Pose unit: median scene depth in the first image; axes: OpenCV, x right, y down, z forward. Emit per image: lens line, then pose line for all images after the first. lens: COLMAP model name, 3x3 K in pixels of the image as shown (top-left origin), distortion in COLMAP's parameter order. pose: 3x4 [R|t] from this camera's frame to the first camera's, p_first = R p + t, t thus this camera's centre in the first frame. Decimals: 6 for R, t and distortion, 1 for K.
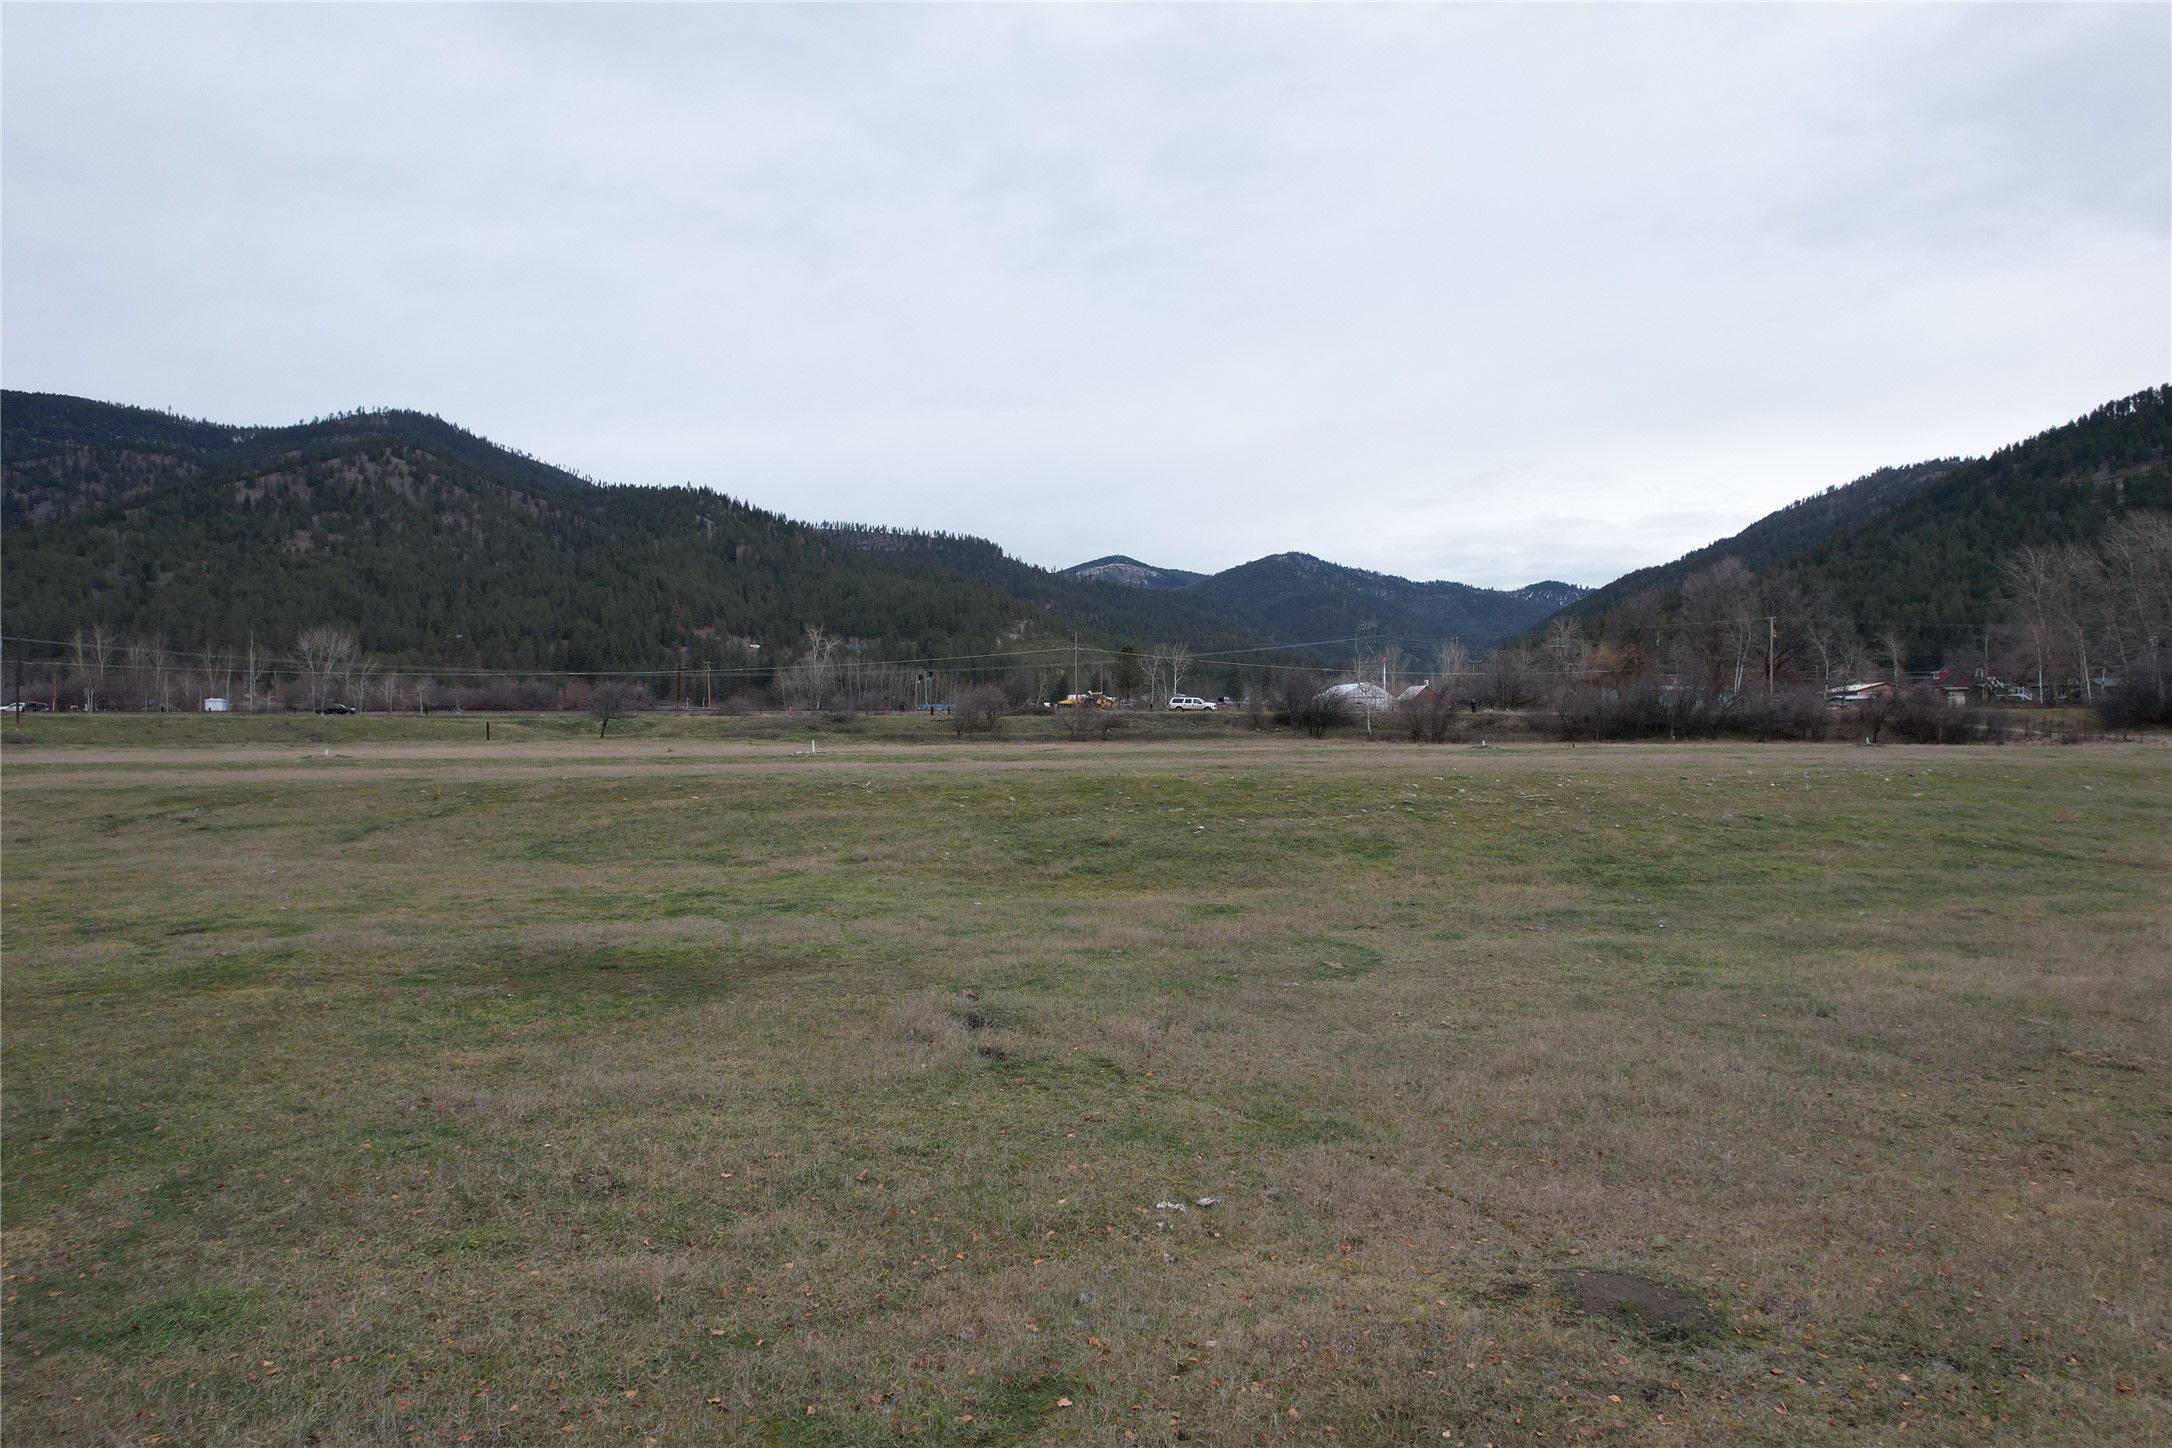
lens RADIAL K [[1375.2, 0, 1082.1], [0, 1375.2, 733.1], [0, 0, 1]] dist [-0.087049, 0.071245]
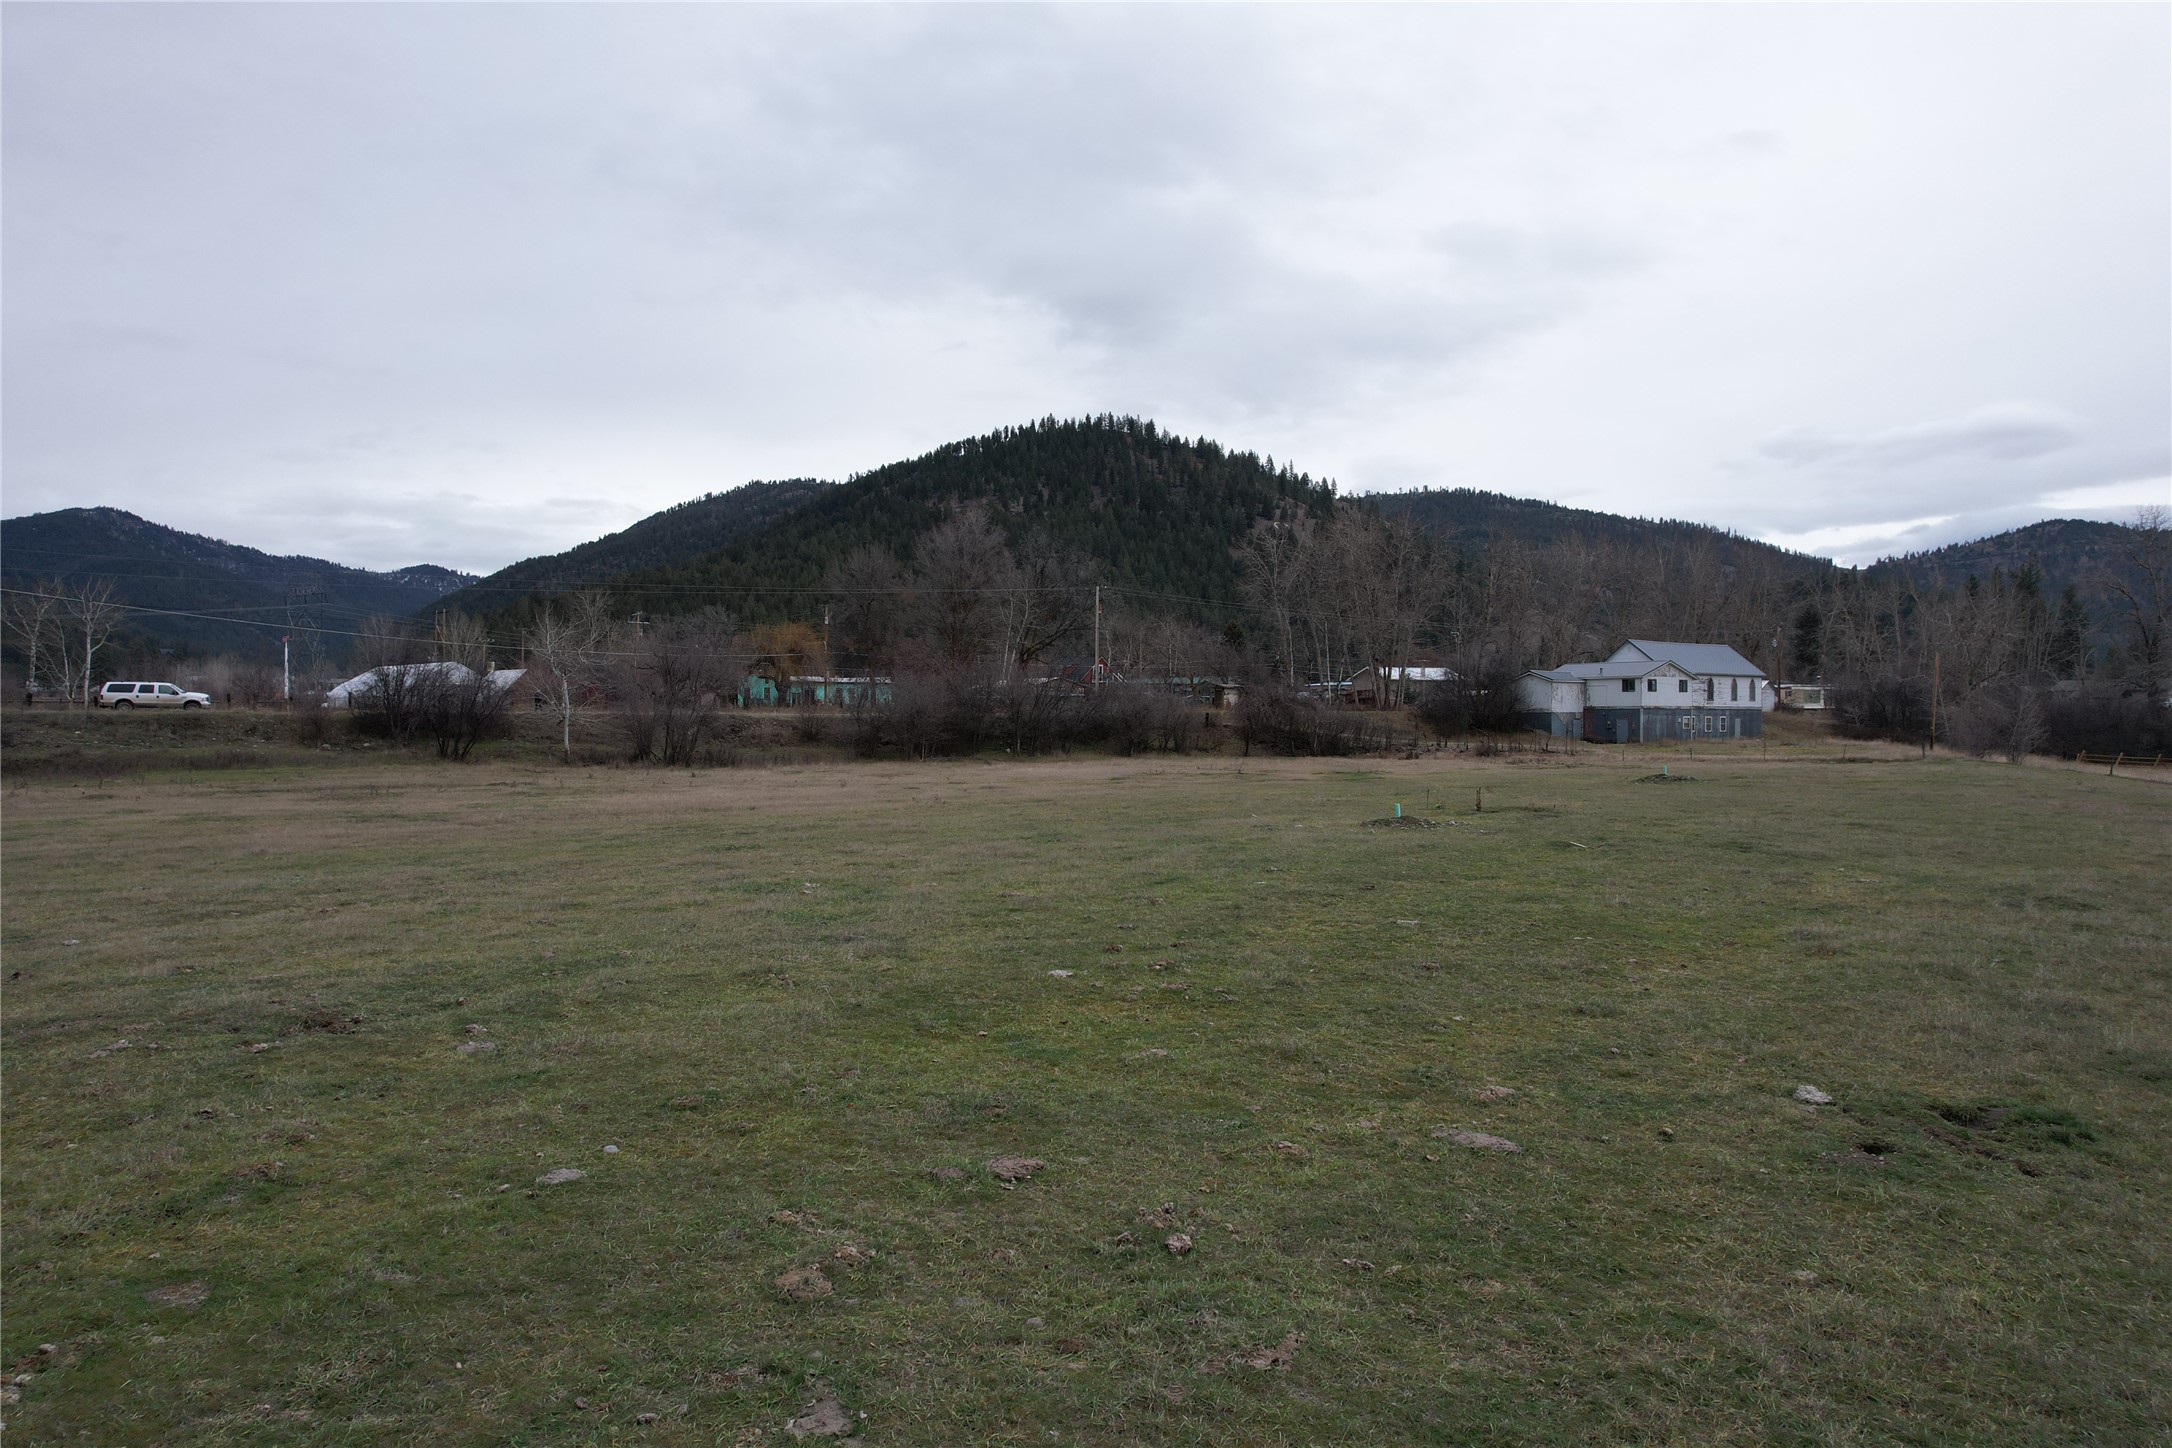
lens RADIAL K [[1375.2, 0, 1082.1], [0, 1375.2, 733.1], [0, 0, 1]] dist [-0.087049, 0.071245]
pose [[0.708009, -0.008599, 0.706151, -0.009470], [0.003812, 0.999958, 0.008354, -0.003326], [-0.706193, -0.003223, 0.708012, 0.136431]]
